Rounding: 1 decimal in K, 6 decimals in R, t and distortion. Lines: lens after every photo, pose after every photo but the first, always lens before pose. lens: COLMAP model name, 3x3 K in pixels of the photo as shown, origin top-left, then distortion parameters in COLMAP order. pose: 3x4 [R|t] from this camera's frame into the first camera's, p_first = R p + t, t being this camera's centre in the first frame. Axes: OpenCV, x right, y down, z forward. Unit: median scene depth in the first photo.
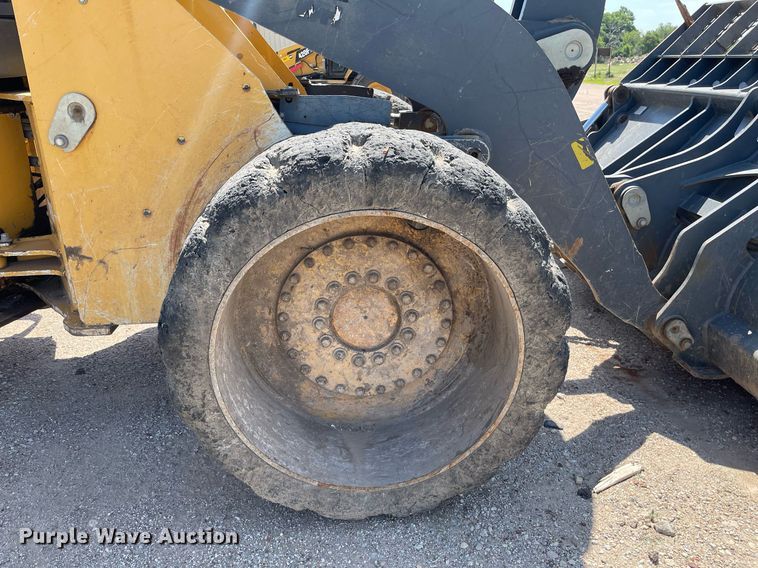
lens RADIAL K [[582.3, 0, 379.0], [0, 582.3, 284.0], [0, 0, 1]] dist [0.034681, -0.001207]
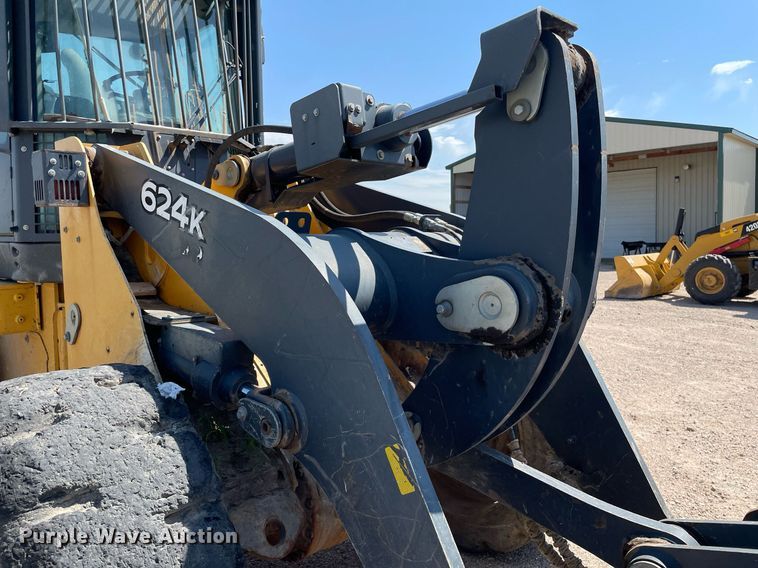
lens RADIAL K [[569.0, 0, 376.3], [0, 569.0, 262.0], [0, 0, 1]] dist [0.039347, -0.000656]
pose [[0.684846, 0.056886, -0.726464, 0.839963], [-0.265762, 0.947777, -0.176322, -0.349400], [0.678495, 0.313820, 0.664200, 0.550926]]
